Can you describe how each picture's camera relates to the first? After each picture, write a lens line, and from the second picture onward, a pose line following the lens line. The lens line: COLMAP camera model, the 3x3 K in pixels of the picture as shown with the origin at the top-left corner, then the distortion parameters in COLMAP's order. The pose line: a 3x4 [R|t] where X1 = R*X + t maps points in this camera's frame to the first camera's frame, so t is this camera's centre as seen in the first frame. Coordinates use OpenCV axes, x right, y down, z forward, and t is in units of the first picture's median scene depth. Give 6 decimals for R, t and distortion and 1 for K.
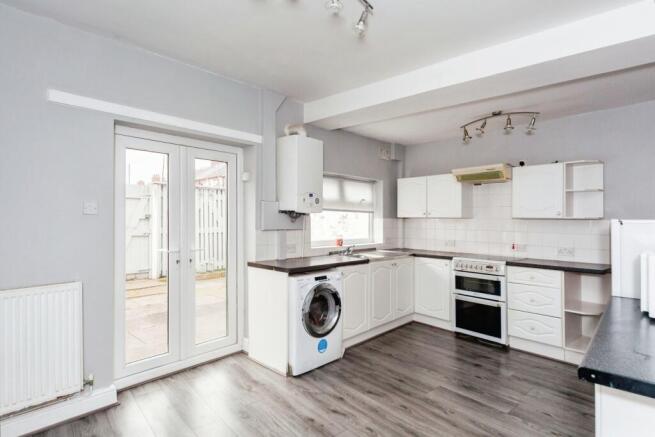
lens RADIAL K [[348.1, 0, 348.9], [0, 348.1, 197.0], [0, 0, 1]] dist [0.000238, 0.002755]
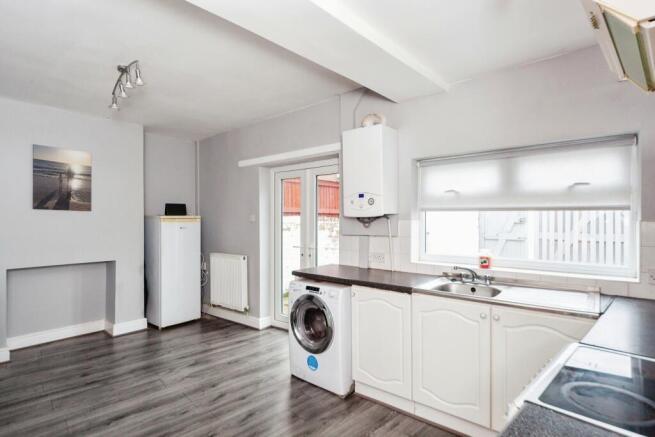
lens RADIAL K [[346.2, 0, 323.1], [0, 346.2, 210.0], [0, 0, 1]] dist [0.005520, -0.000544]
pose [[-0.000620, -0.037872, -0.999282, 0.734692], [0.065902, 0.997109, -0.037830, 0.055799], [0.997826, -0.065879, 0.001878, 0.911811]]
